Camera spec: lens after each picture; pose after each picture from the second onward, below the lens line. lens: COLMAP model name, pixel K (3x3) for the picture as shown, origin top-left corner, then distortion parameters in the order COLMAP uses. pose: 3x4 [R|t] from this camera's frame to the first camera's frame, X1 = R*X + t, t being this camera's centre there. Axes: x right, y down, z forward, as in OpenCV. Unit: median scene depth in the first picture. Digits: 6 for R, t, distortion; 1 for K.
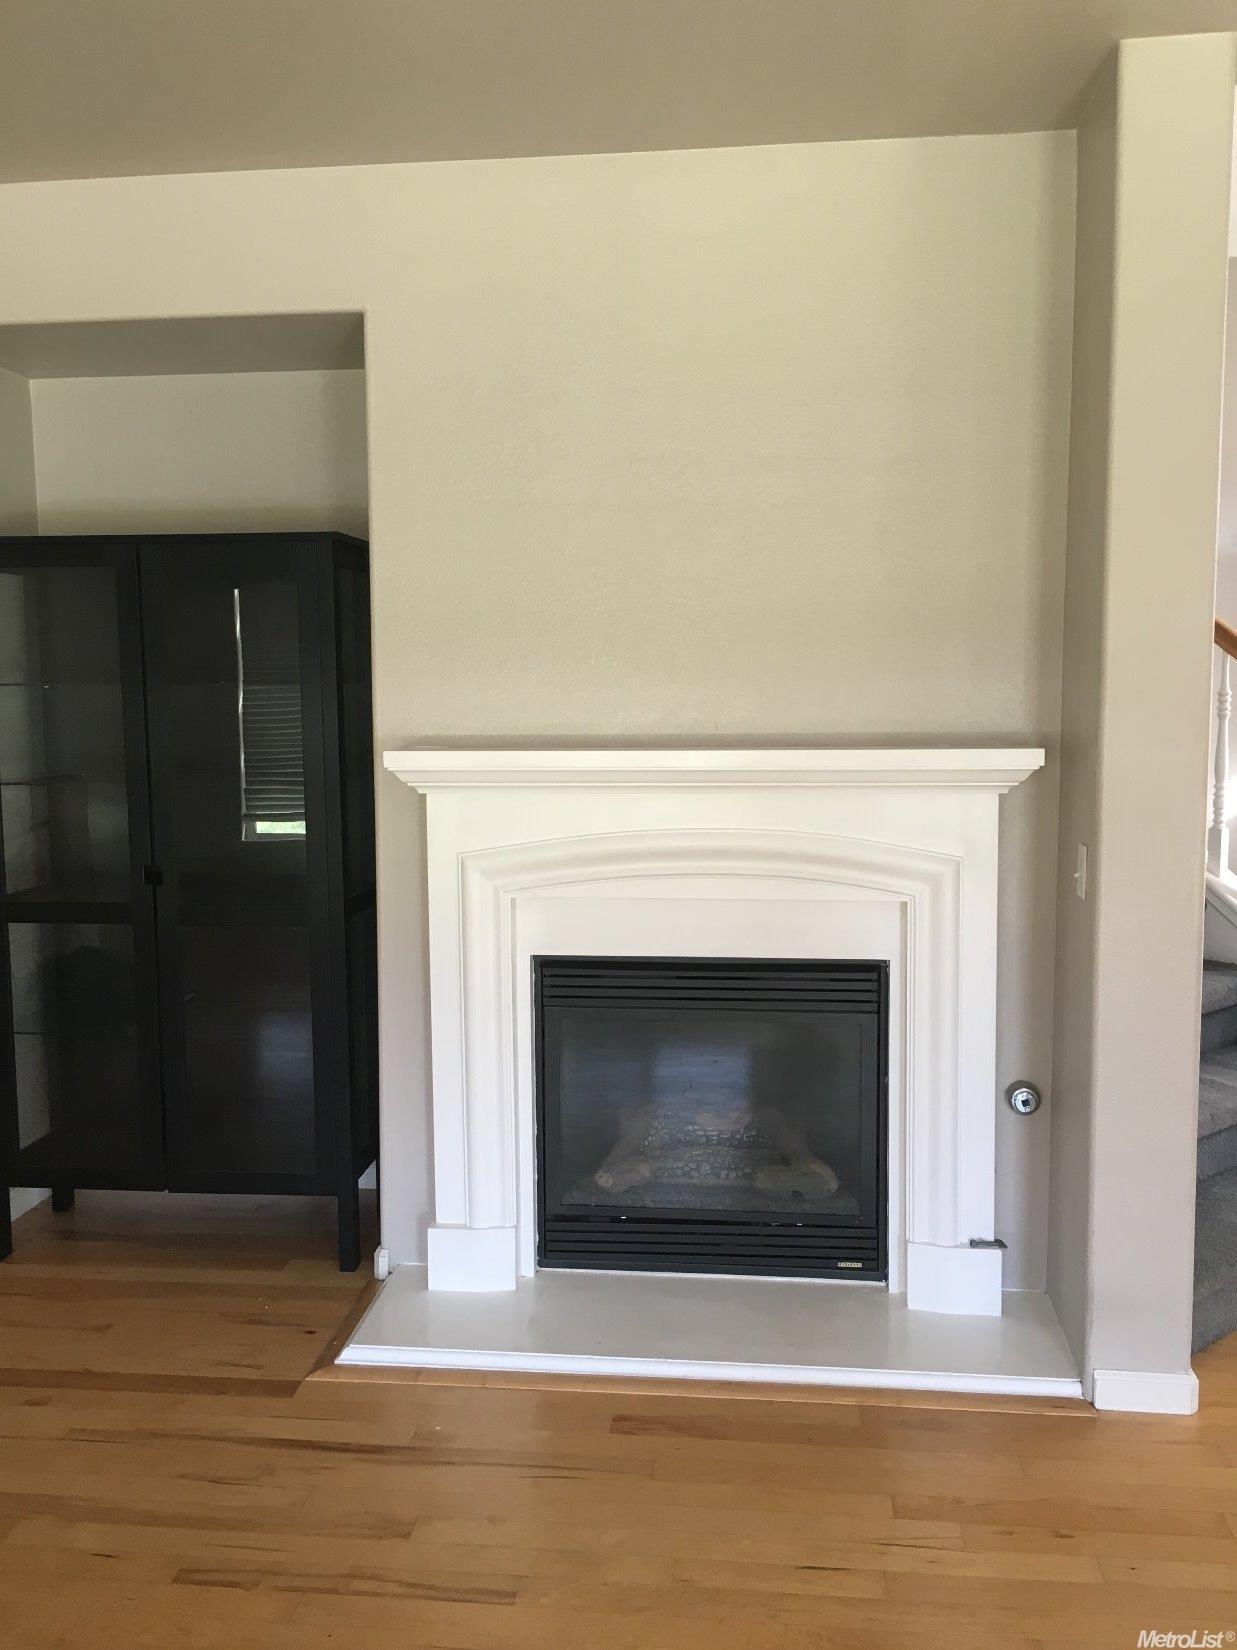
lens RADIAL K [[1388.8, 0, 623.3], [0, 1388.8, 817.1], [0, 0, 1]] dist [0.079528, -0.101805]
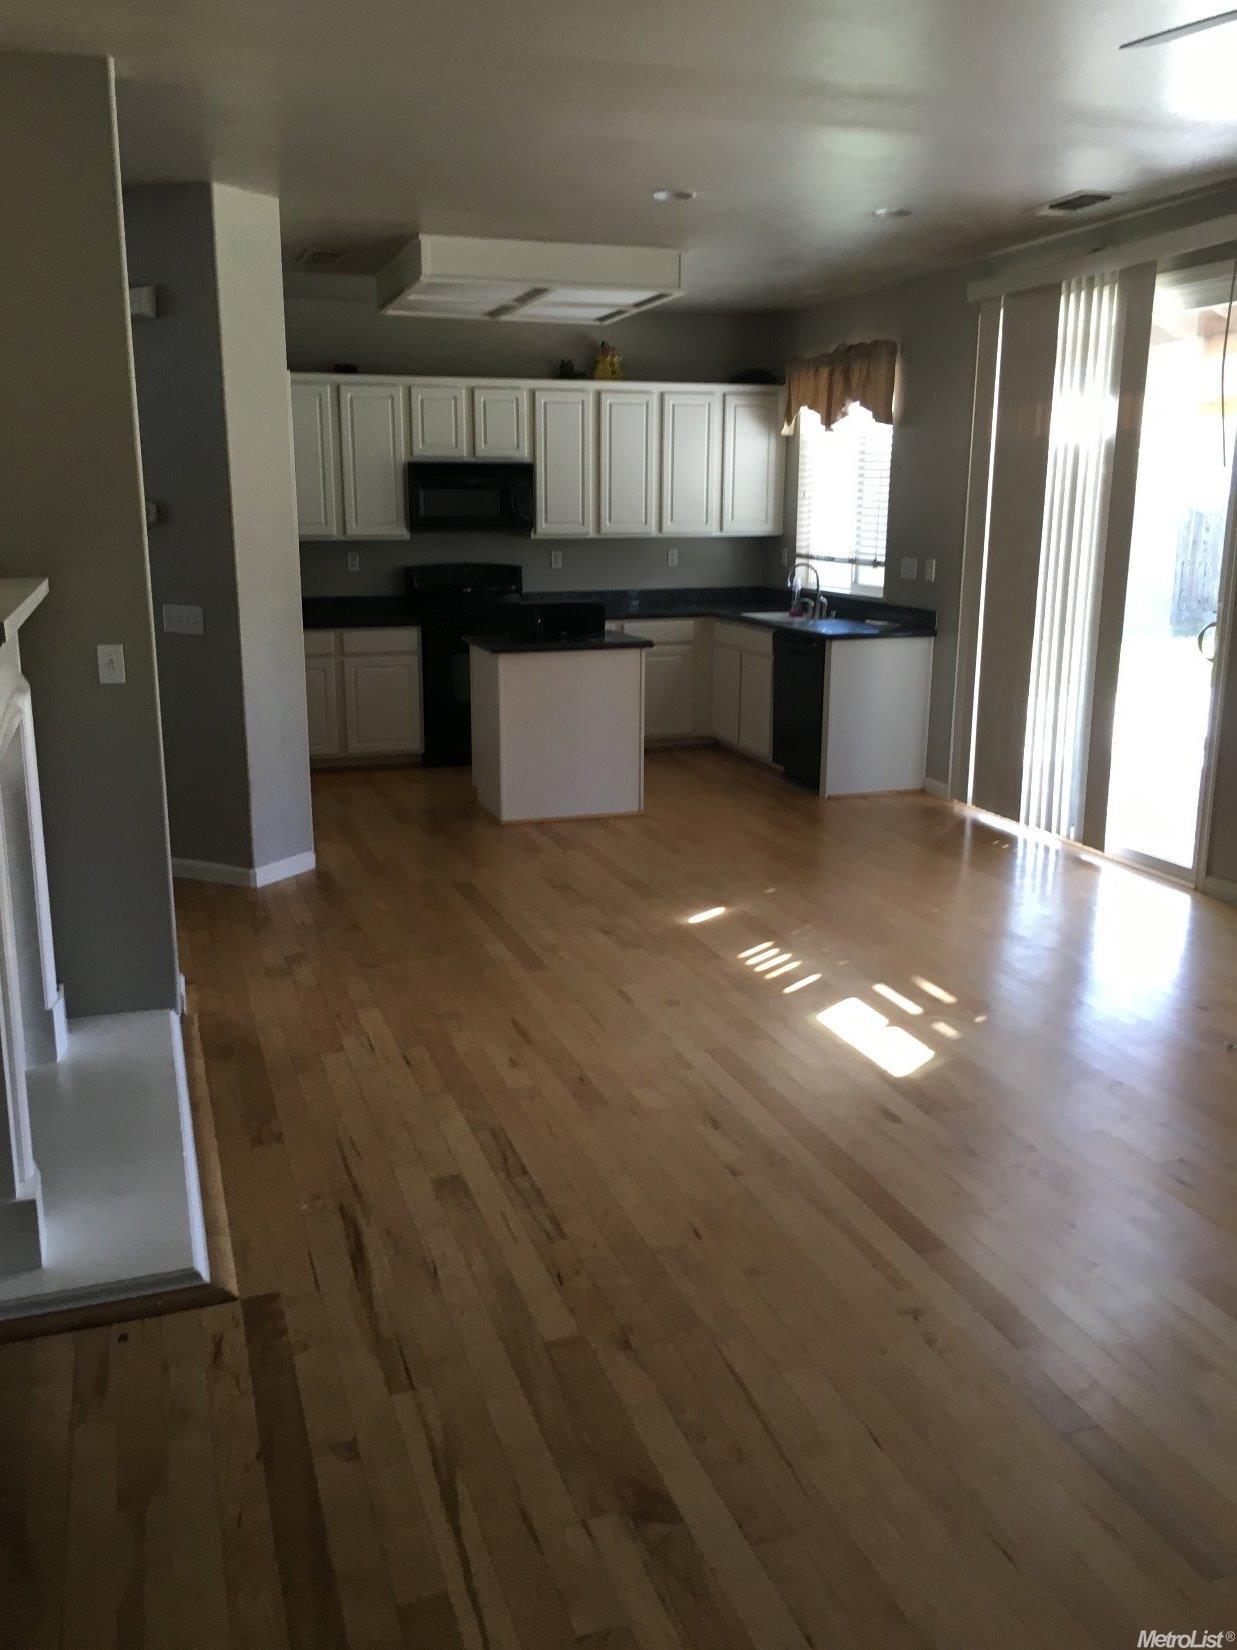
lens RADIAL K [[1388.8, 0, 623.3], [0, 1388.8, 817.1], [0, 0, 1]] dist [0.079528, -0.101805]
pose [[-0.424055, -0.193187, 0.884792, -1.004414], [0.099653, 0.961097, 0.257609, -0.109485], [-0.900137, 0.197413, -0.388306, 0.982095]]
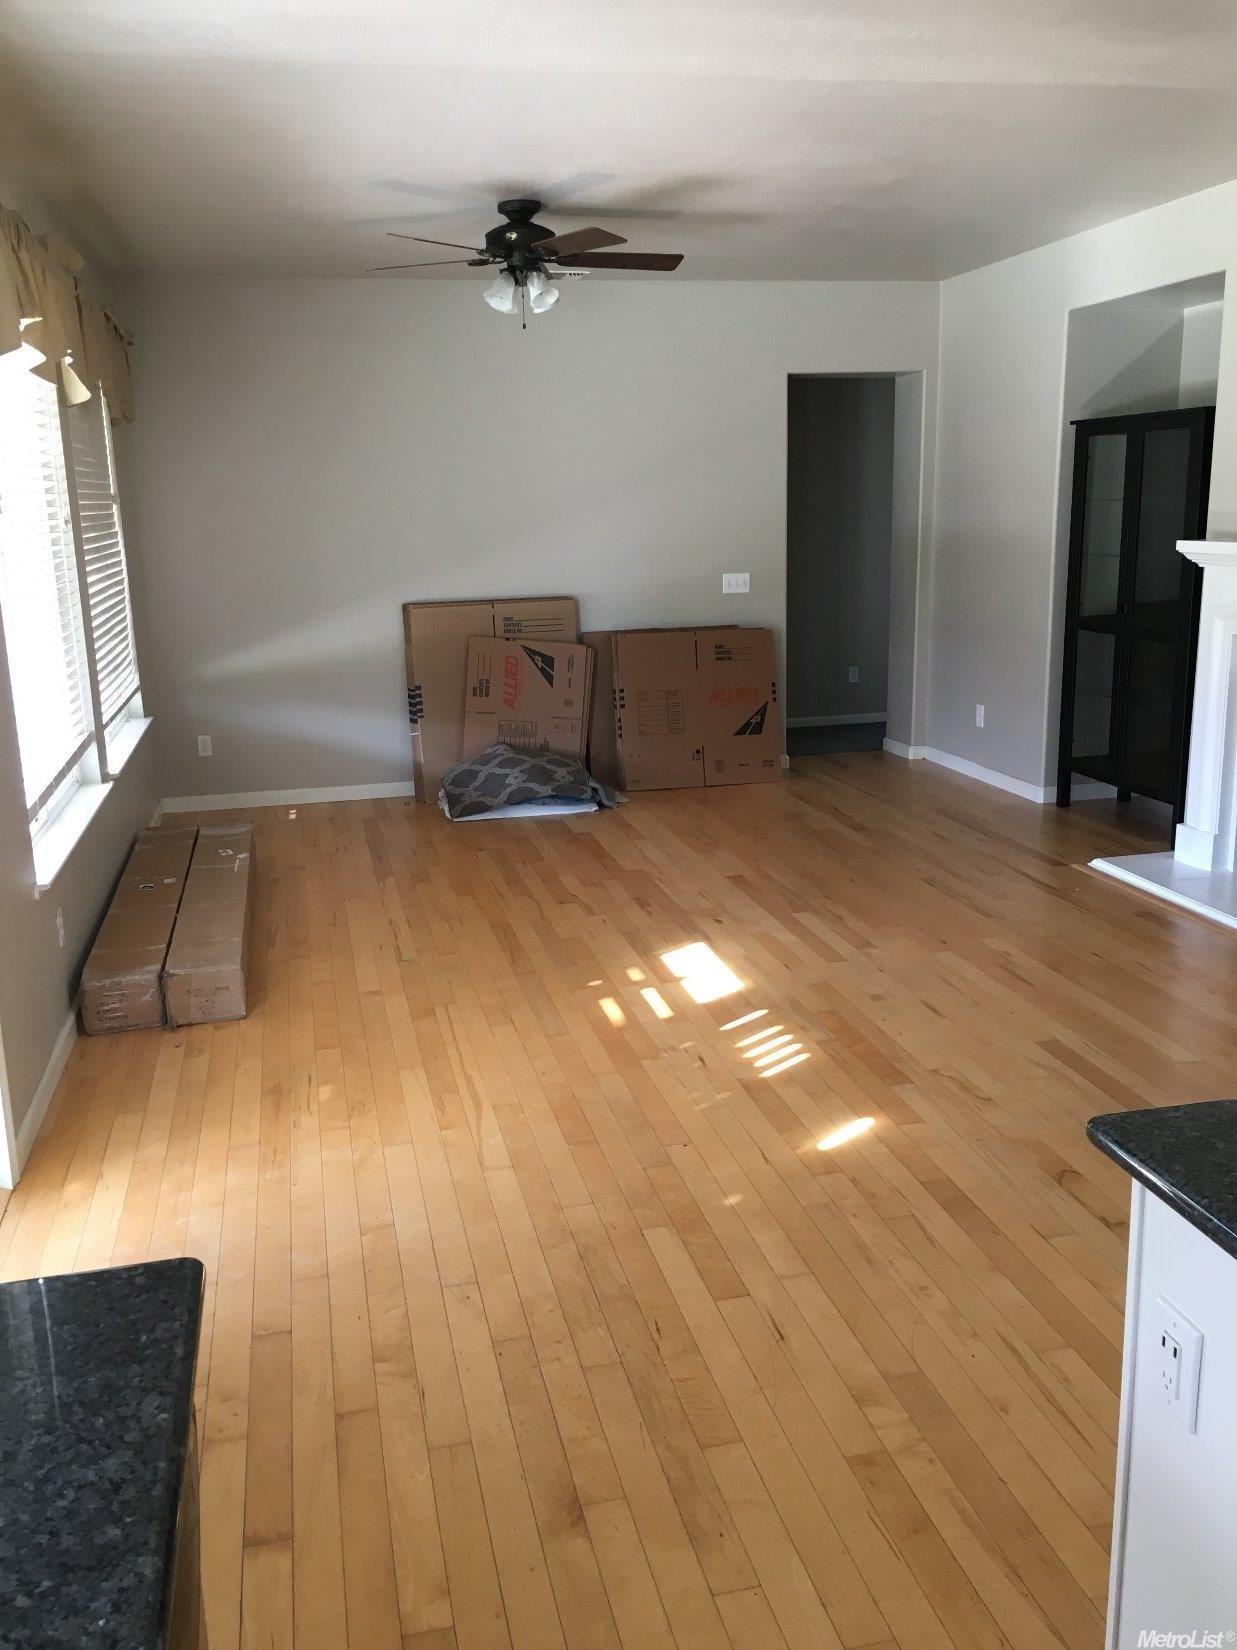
lens RADIAL K [[1388.8, 0, 623.3], [0, 1388.8, 817.1], [0, 0, 1]] dist [0.079528, -0.101805]
pose [[0.338637, 0.210138, -0.917151, 1.229877], [-0.070028, 0.977667, 0.198148, -0.008830], [0.938307, -0.002874, 0.345790, -0.240037]]
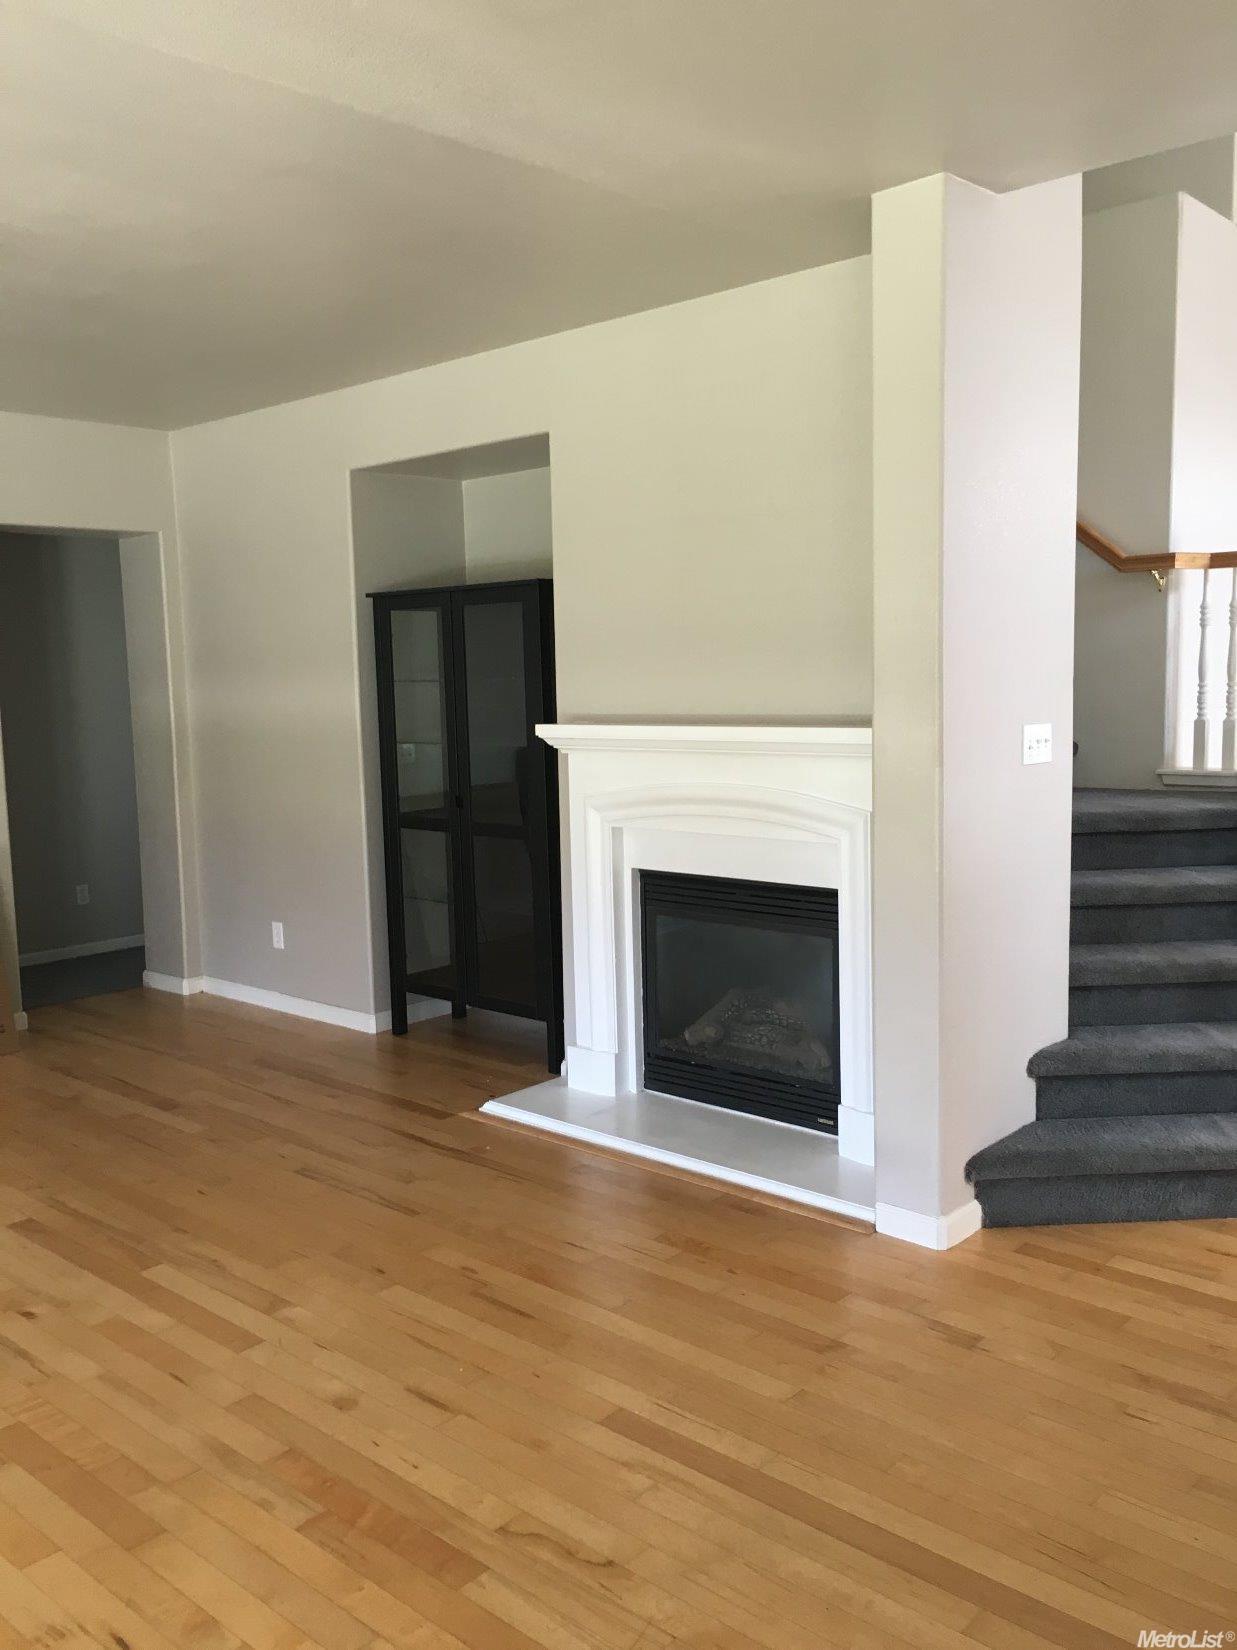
lens RADIAL K [[1388.8, 0, 623.3], [0, 1388.8, 817.1], [0, 0, 1]] dist [0.079528, -0.101805]
pose [[0.812043, 0.050208, -0.581434, 0.770700], [-0.037518, 0.998723, 0.033844, -0.001524], [0.582390, -0.005669, 0.812890, -0.172671]]
